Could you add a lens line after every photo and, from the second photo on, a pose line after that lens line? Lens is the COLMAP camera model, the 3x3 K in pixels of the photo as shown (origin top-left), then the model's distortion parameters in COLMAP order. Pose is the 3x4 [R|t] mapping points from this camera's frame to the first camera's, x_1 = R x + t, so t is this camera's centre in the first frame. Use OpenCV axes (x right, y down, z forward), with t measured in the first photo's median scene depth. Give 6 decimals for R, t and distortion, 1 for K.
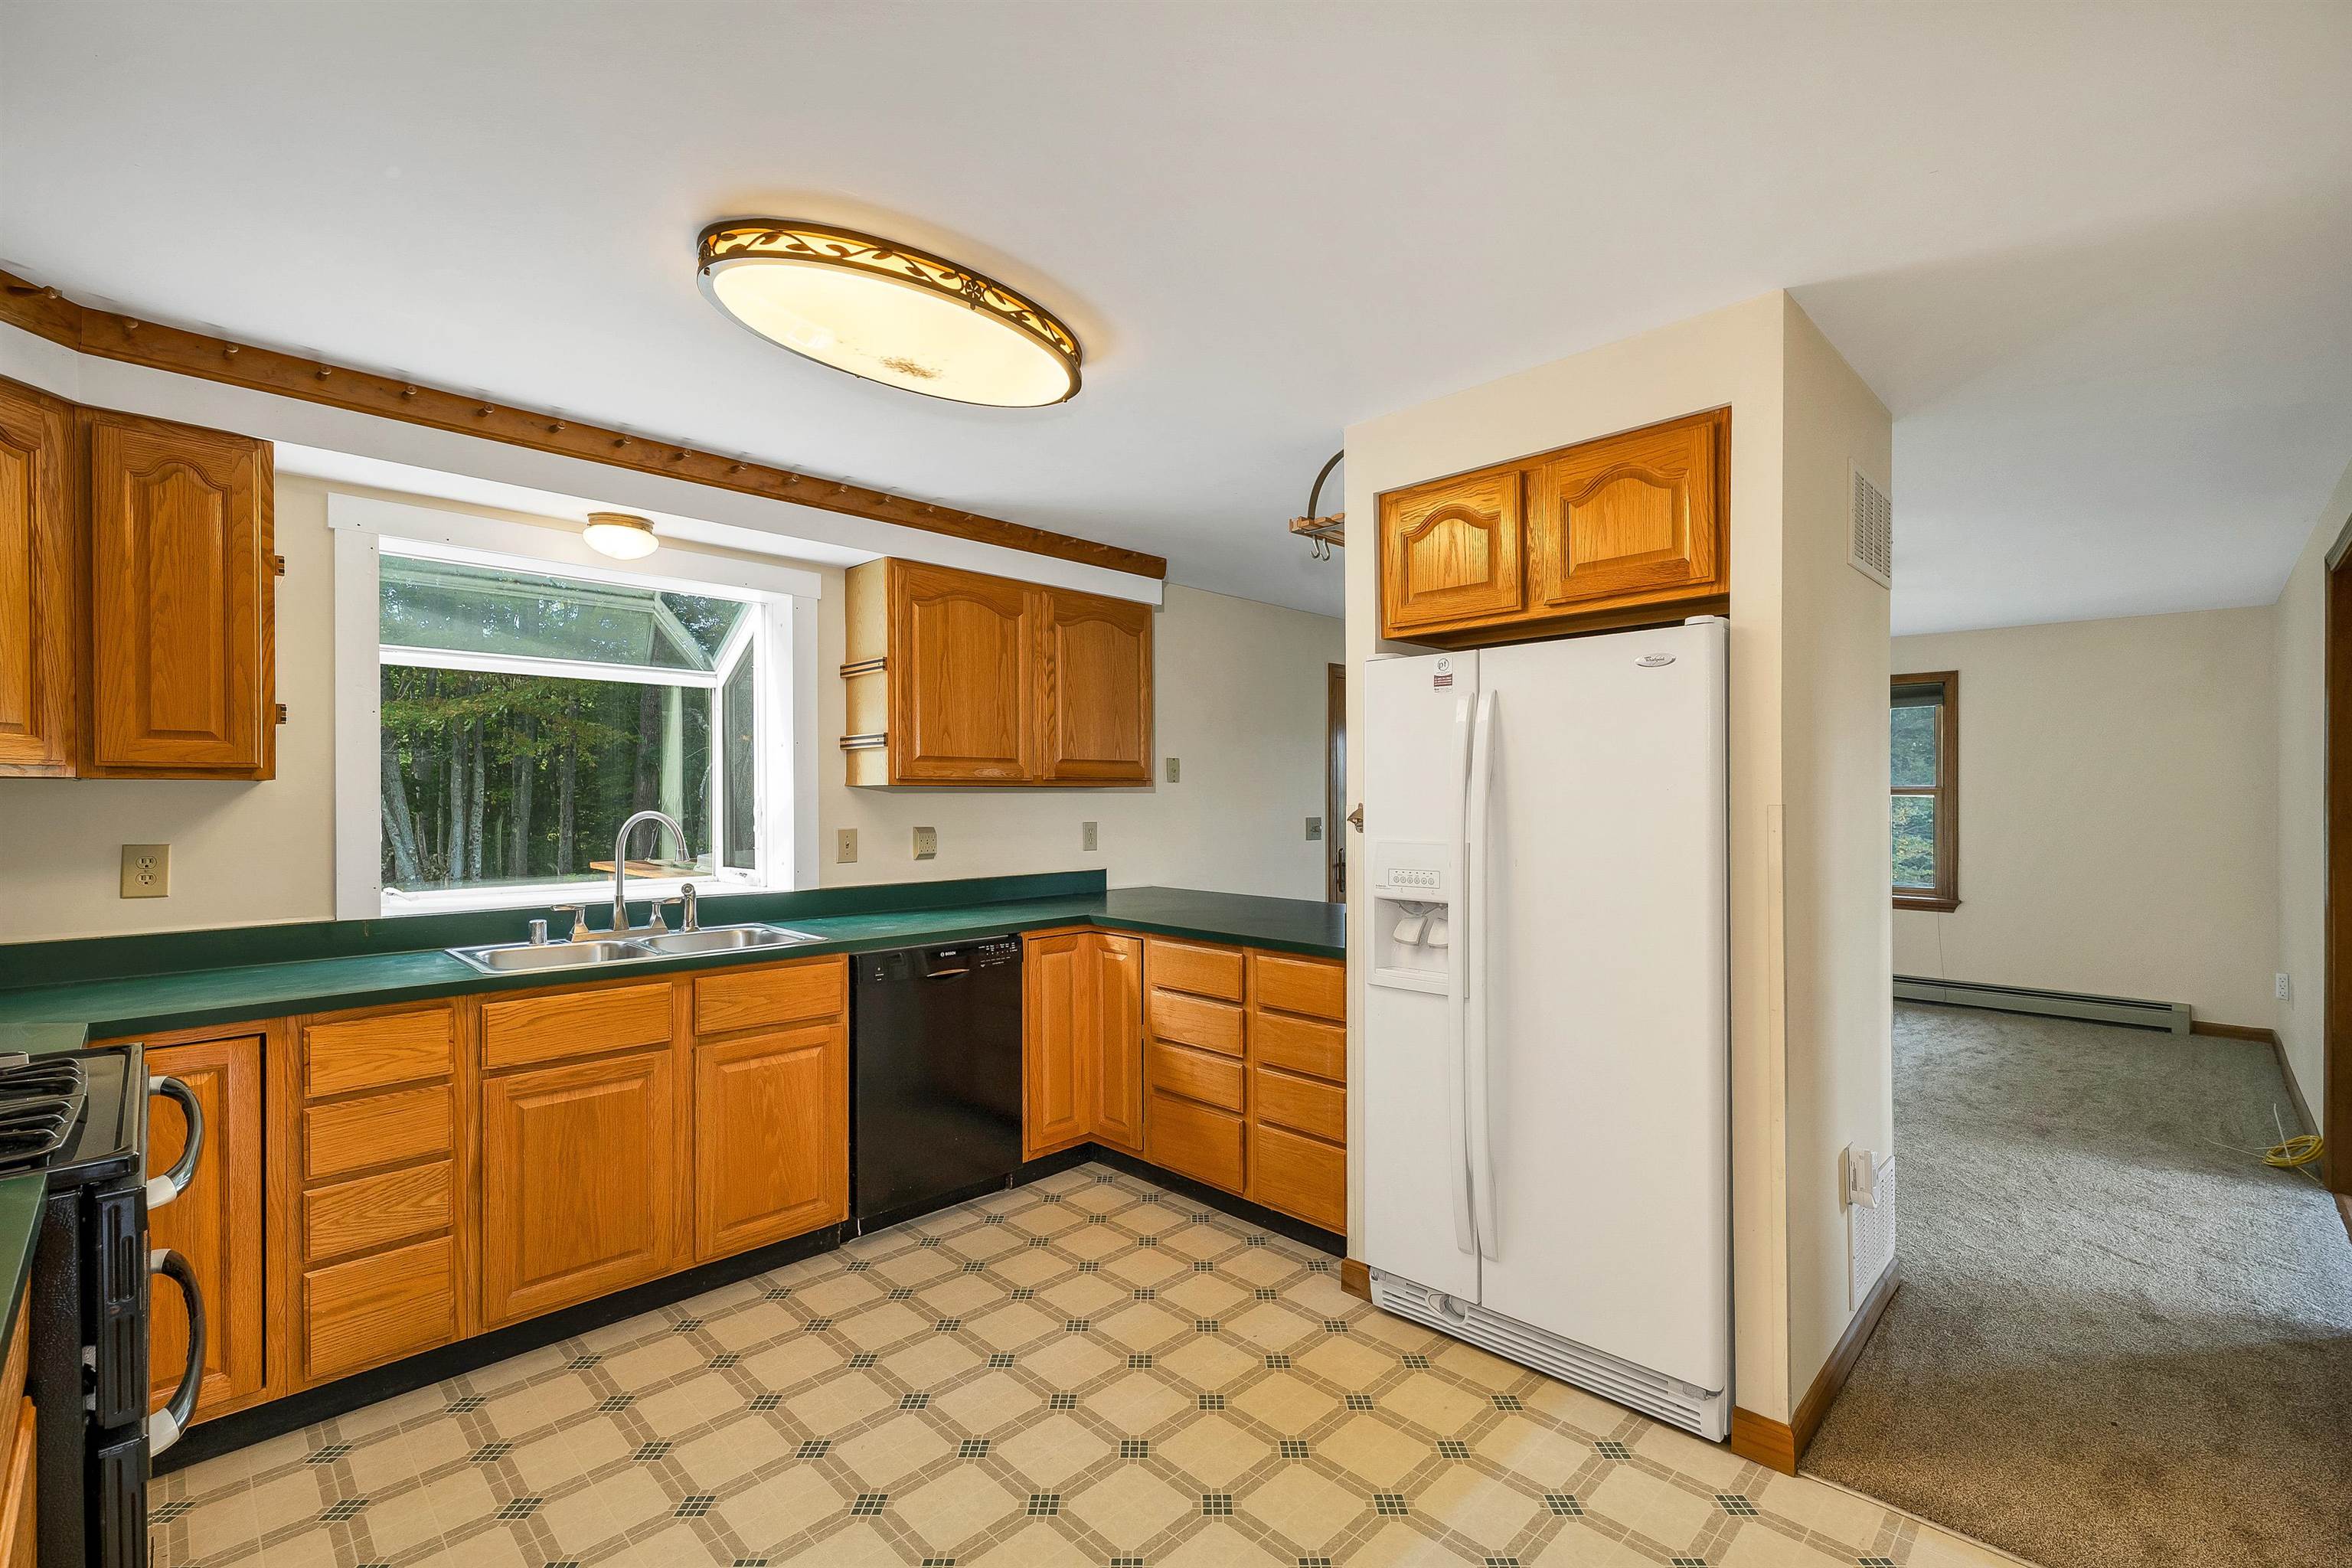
lens RADIAL K [[979.7, 0, 1174.1], [0, 979.7, 804.1], [0, 0, 1]] dist [0.004153, -0.000680]
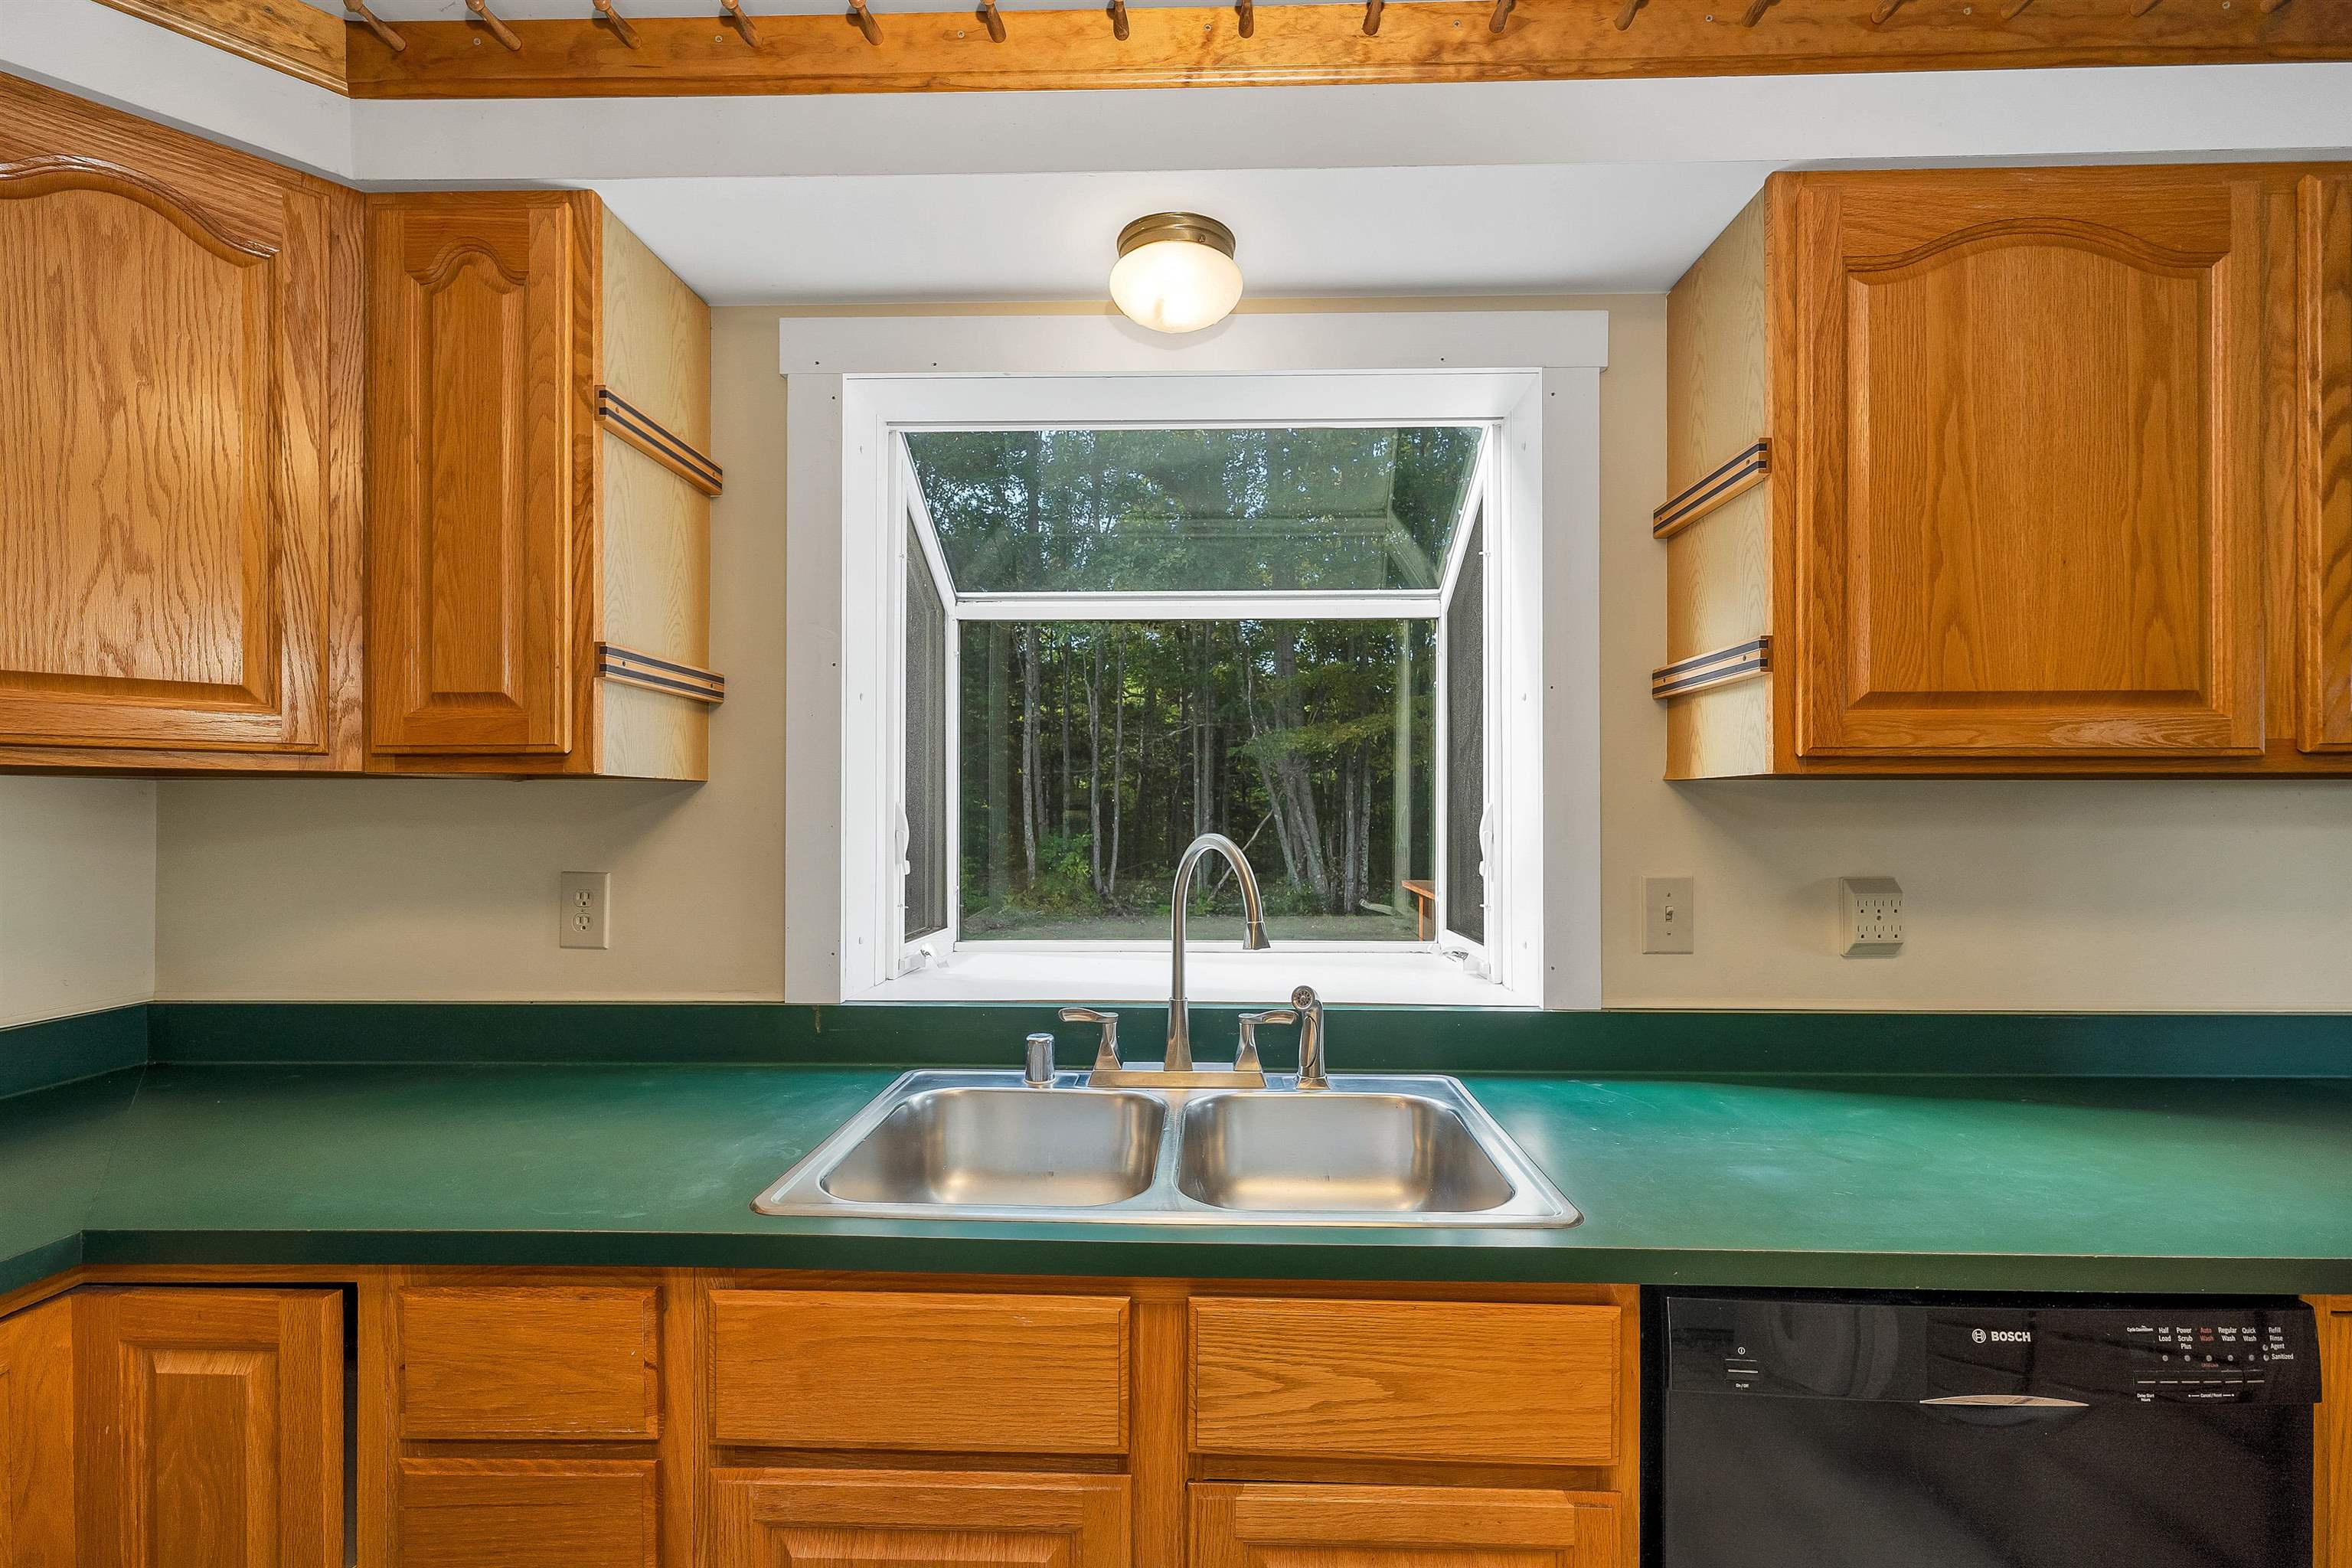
lens RADIAL K [[979.7, 0, 1187.9], [0, 979.7, 807.3], [0, 0, 1]] dist [0.004153, -0.000680]
pose [[0.685117, 0.001339, -0.728432, -0.167017], [-0.006440, 0.999970, -0.004219, -0.002842], [0.728405, 0.007582, 0.685105, 0.563092]]
